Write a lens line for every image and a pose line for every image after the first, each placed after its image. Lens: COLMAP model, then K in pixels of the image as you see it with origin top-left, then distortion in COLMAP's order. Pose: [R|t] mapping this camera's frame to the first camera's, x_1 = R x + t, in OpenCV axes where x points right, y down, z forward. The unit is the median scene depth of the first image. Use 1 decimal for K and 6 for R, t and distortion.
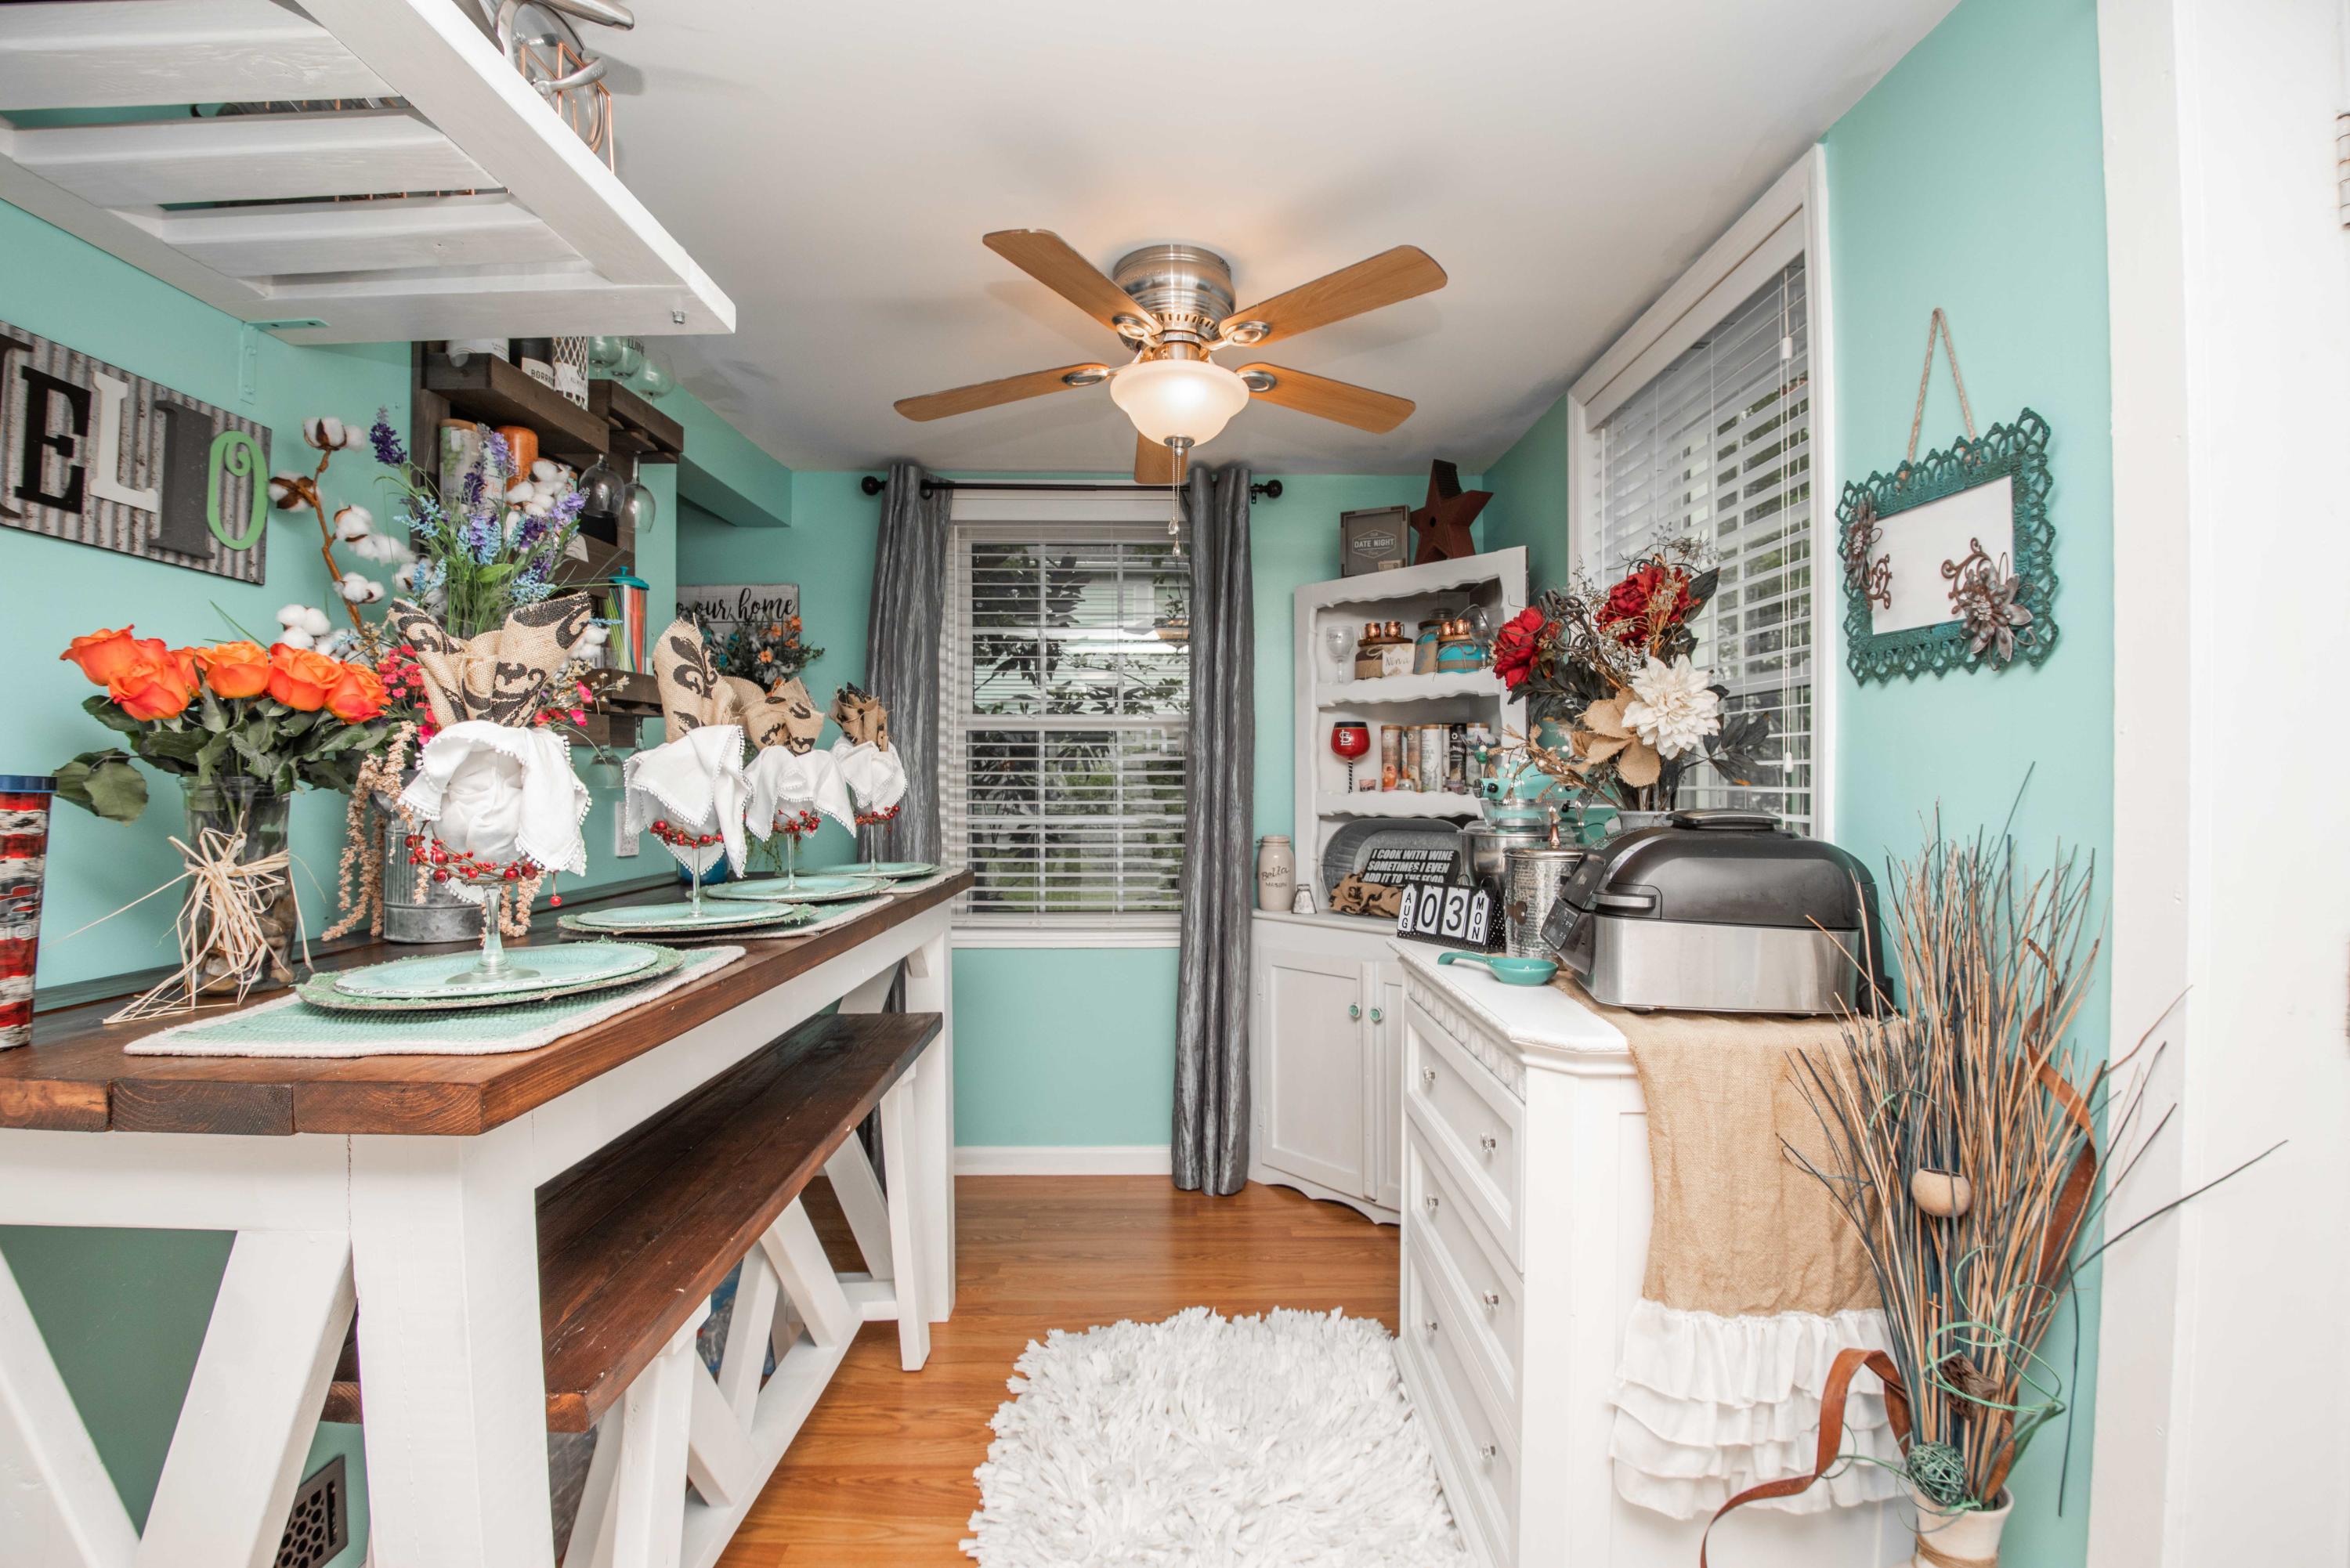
lens RADIAL K [[1107.5, 0, 1218.2], [0, 1107.5, 789.6], [0, 0, 1]] dist [-0.042100, 0.000609]
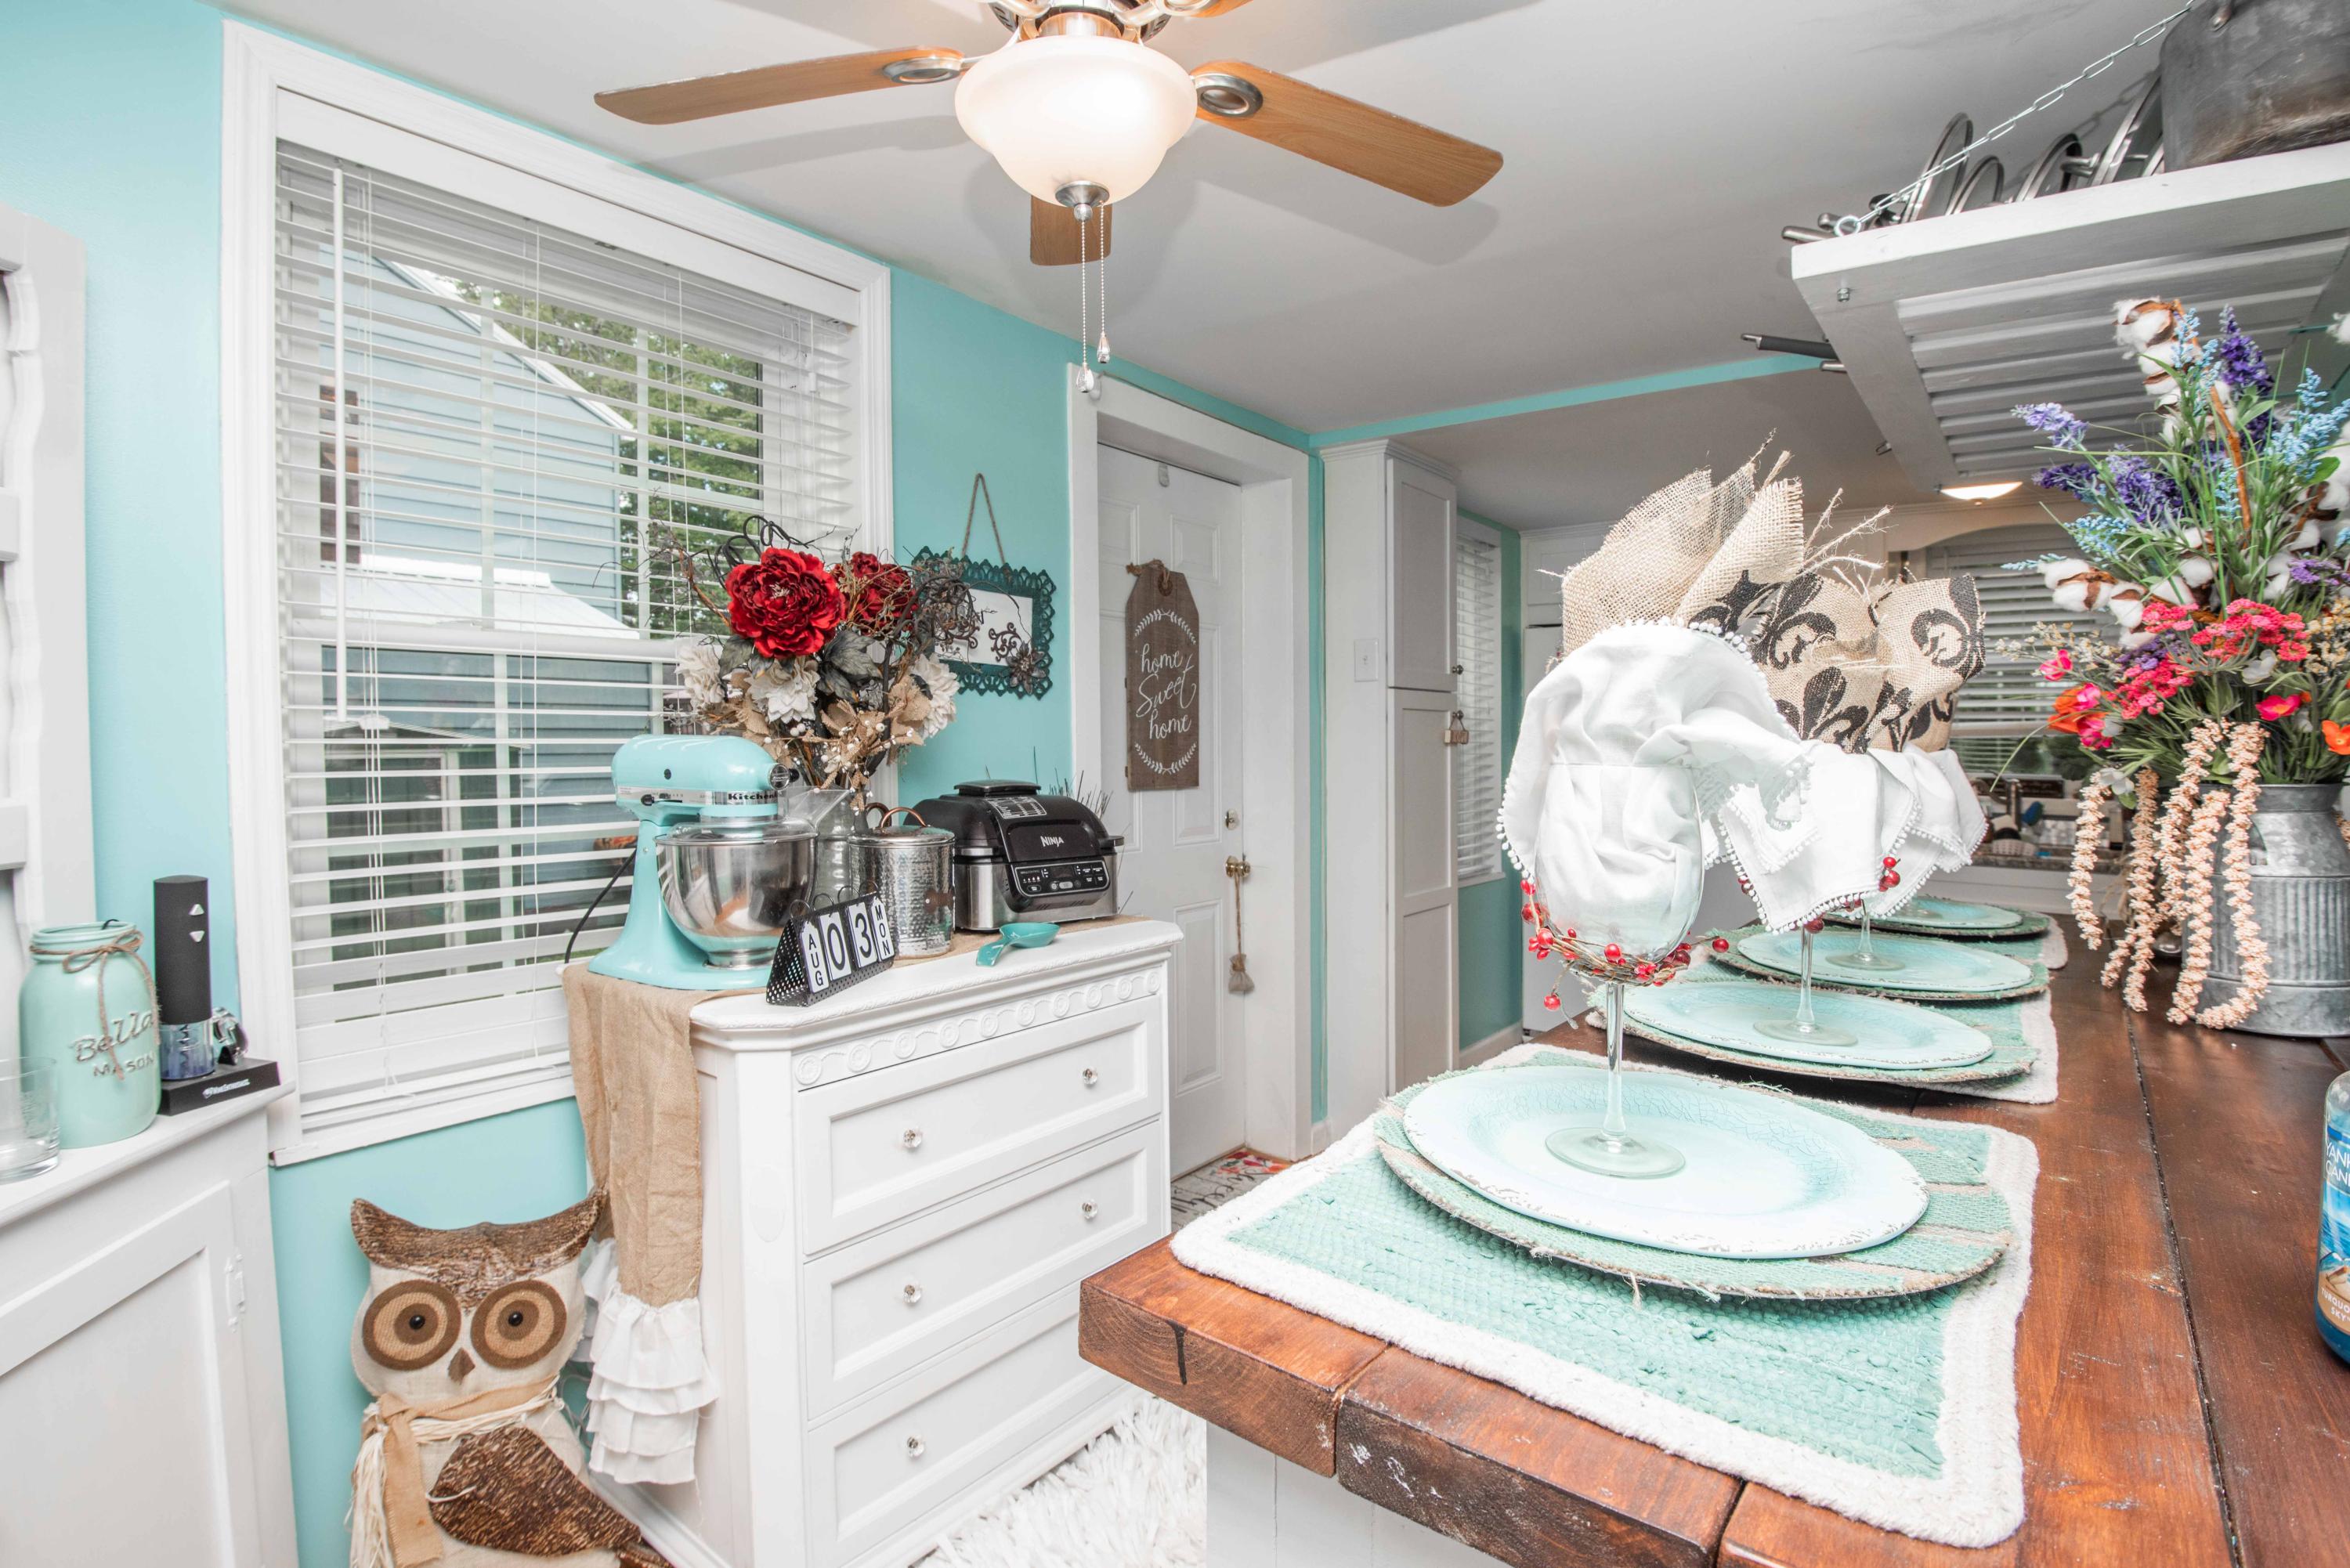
lens RADIAL K [[1102.2, 0, 1208.3], [0, 1102.2, 784.3], [0, 0, 1]] dist [-0.011956, -0.014594]
pose [[-0.789752, -0.018677, 0.613142, -0.688869], [0.013229, 0.998785, 0.047464, -0.043307], [-0.613284, 0.045596, -0.788545, 2.217049]]
